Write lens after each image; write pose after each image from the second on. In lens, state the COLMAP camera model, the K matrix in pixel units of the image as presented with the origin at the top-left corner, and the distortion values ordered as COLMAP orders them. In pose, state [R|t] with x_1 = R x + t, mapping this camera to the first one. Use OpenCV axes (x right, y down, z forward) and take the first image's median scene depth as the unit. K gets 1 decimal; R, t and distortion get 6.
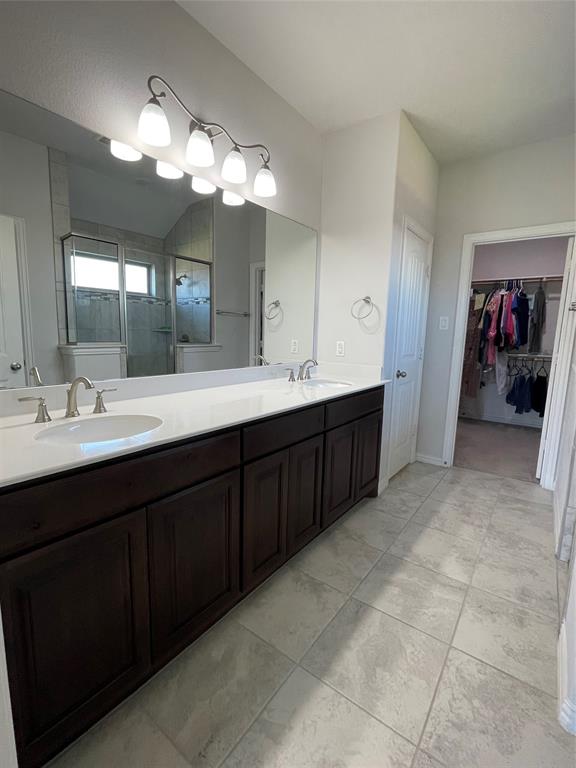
lens RADIAL K [[353.0, 0, 284.9], [0, 353.0, 383.9], [0, 0, 1]] dist [0.006173, 0.001014]
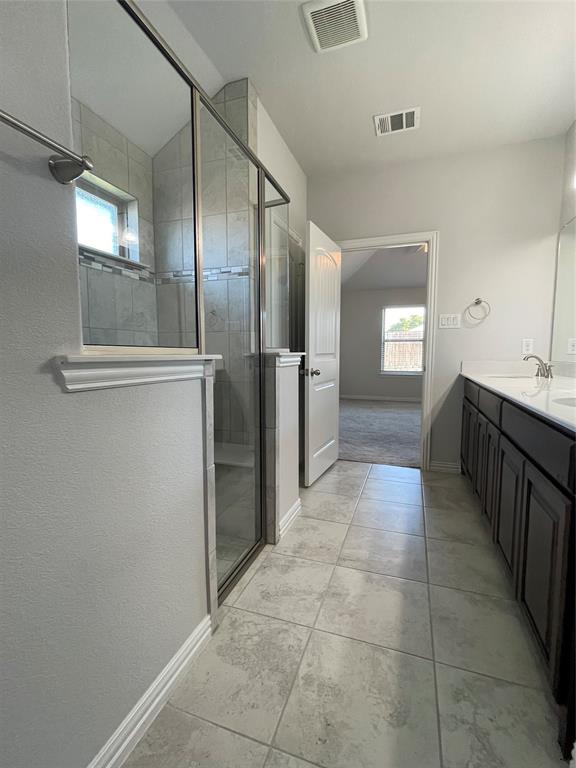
lens RADIAL K [[353.0, 0, 288.9], [0, 353.0, 383.4], [0, 0, 1]] dist [0.006173, 0.001014]
pose [[-0.954202, 0.004680, -0.299126, 0.855277], [-0.063800, 0.973692, 0.218752, -0.129571], [0.292281, 0.227818, -0.928801, 1.606686]]
